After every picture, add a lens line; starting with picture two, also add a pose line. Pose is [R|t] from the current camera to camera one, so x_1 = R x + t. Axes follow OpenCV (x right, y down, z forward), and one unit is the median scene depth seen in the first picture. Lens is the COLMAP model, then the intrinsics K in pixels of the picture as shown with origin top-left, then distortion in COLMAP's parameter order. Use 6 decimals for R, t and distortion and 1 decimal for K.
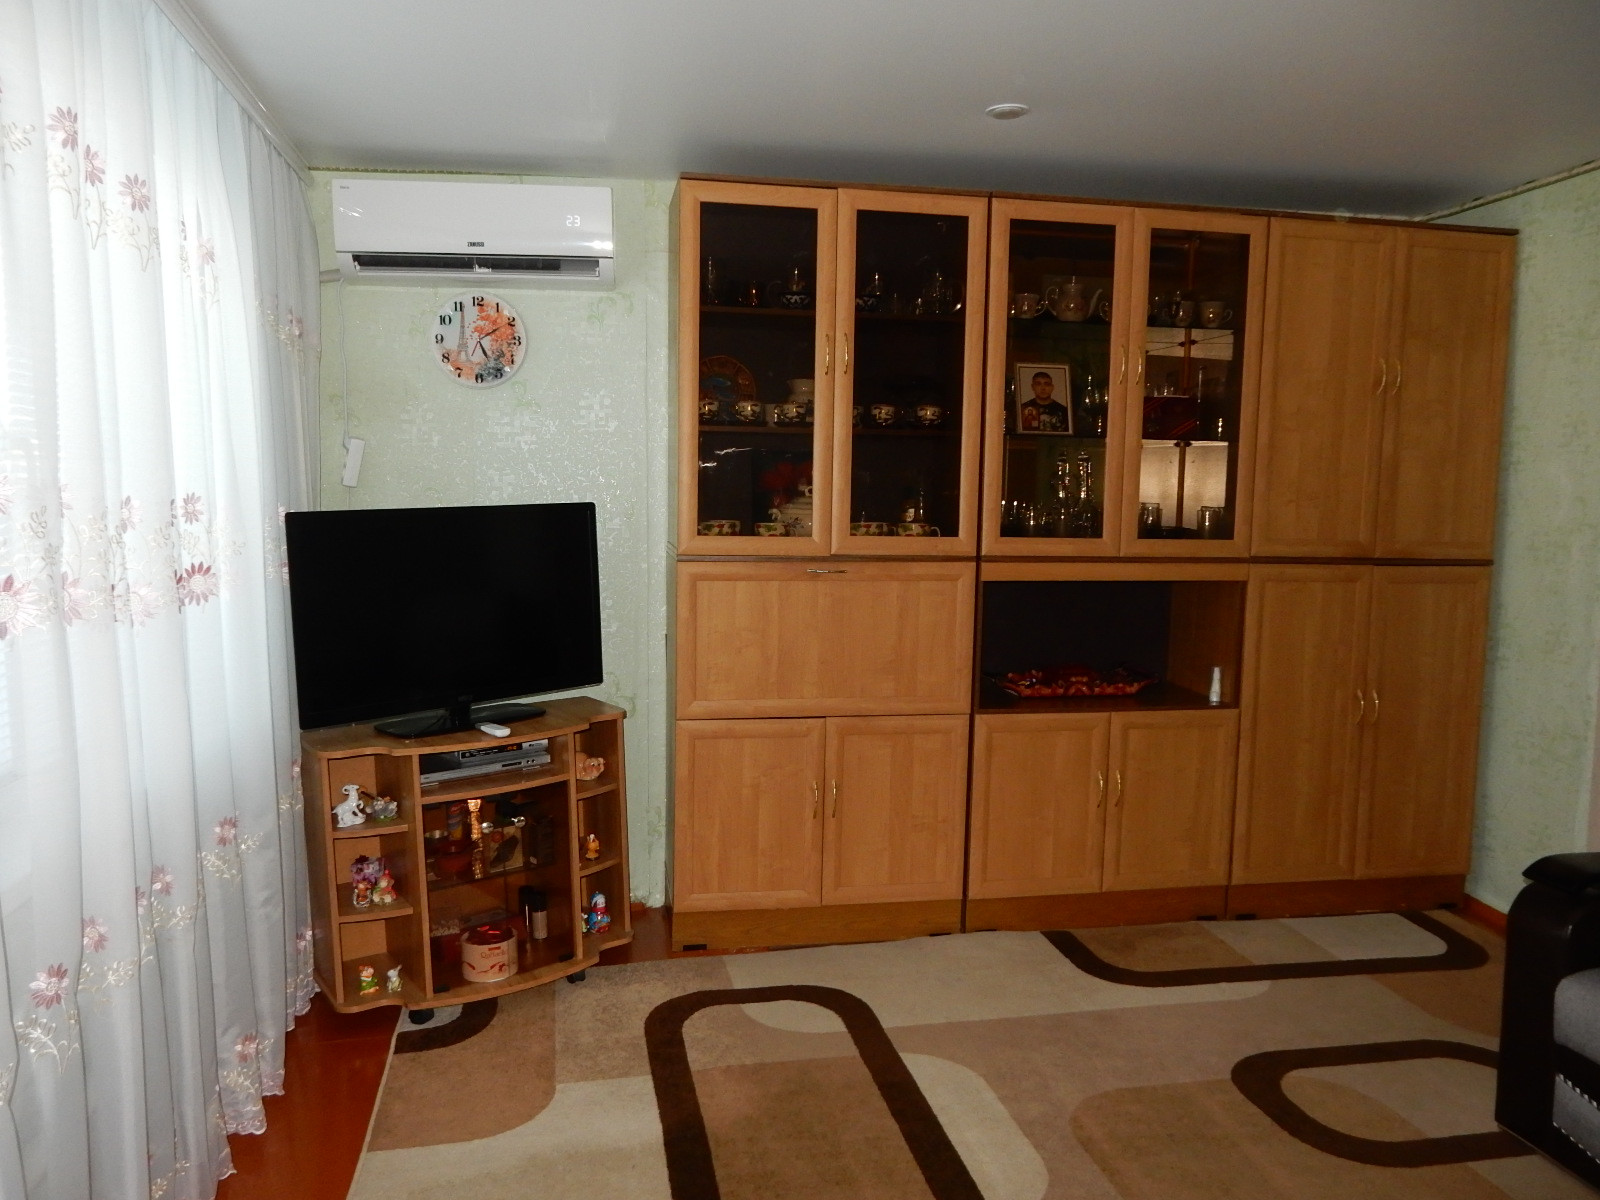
lens RADIAL K [[1254.0, 0, 800.0], [0, 1254.0, 600.0], [0, 0, 1]] dist [0.004107, 0.002424]
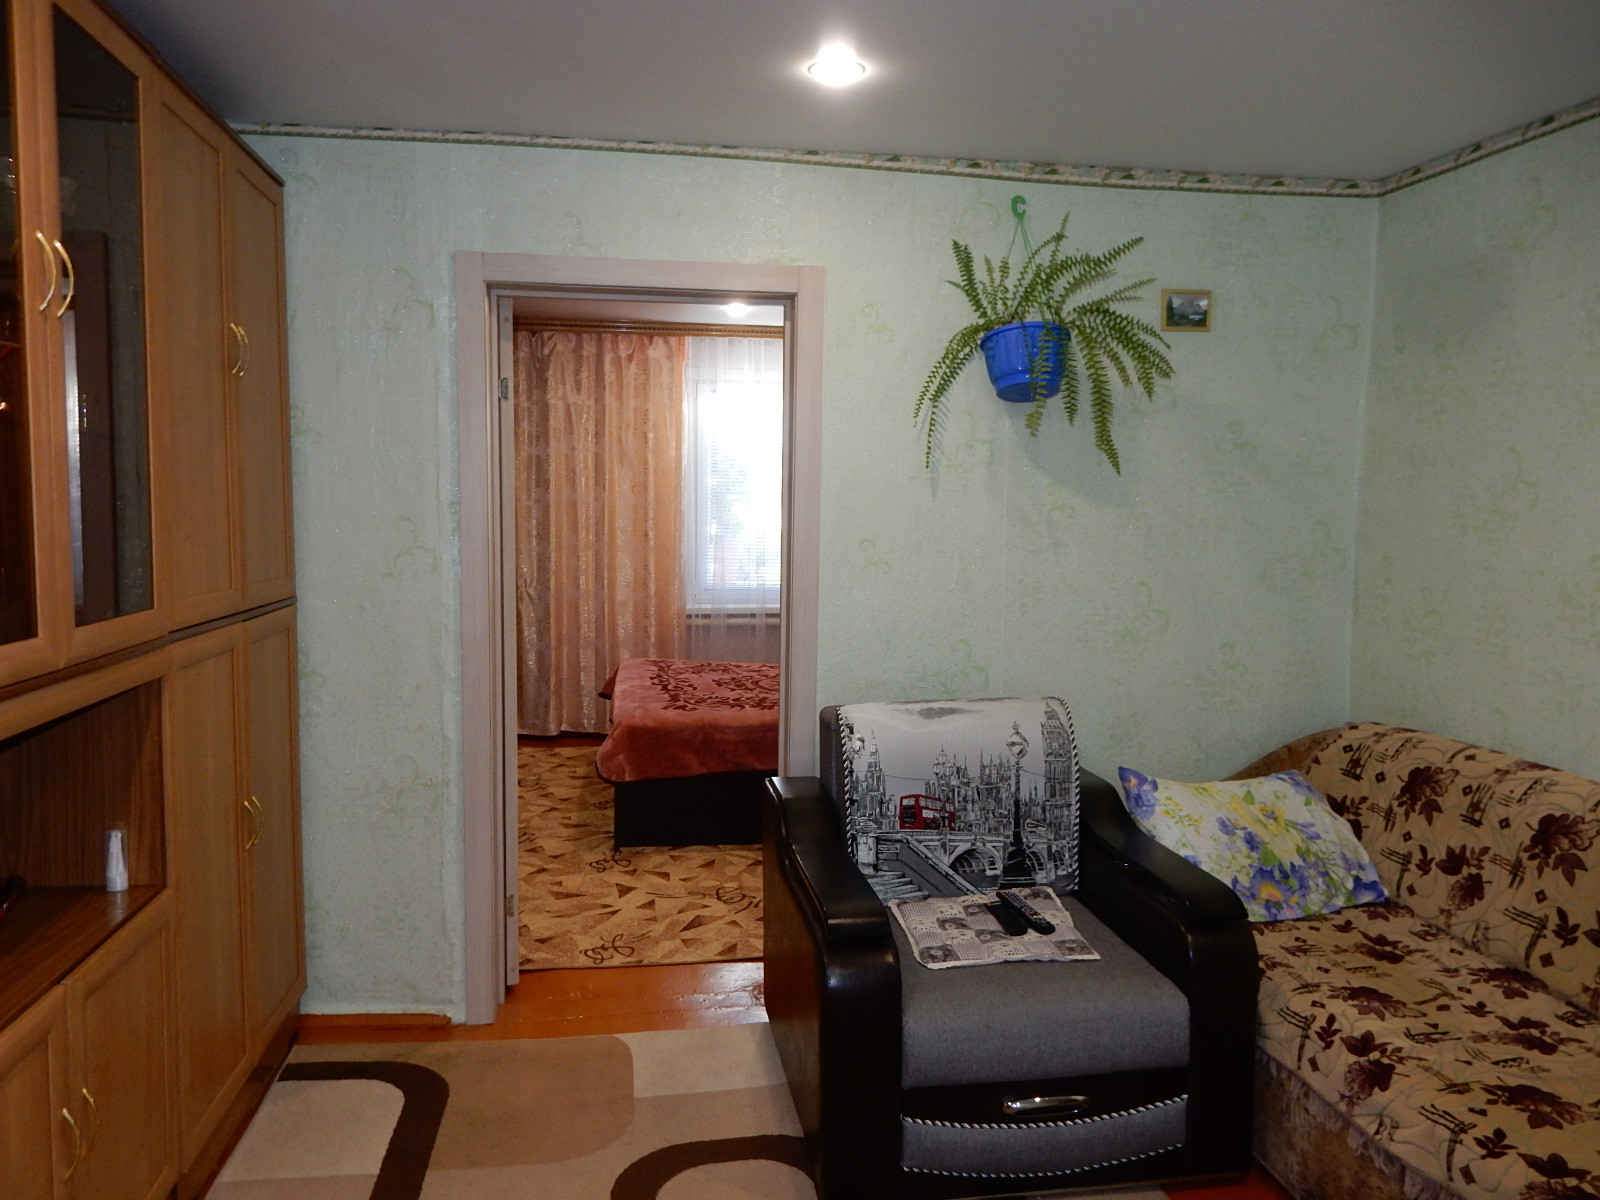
lens RADIAL K [[1150.6, 0, 800.0], [0, 1150.6, 600.0], [0, 0, 1]] dist [-0.004434, -0.002623]
pose [[0.038232, -0.103302, 0.993915, -0.169343], [0.083528, 0.991492, 0.099837, -0.079260], [-0.995772, 0.079203, 0.046535, 0.678265]]
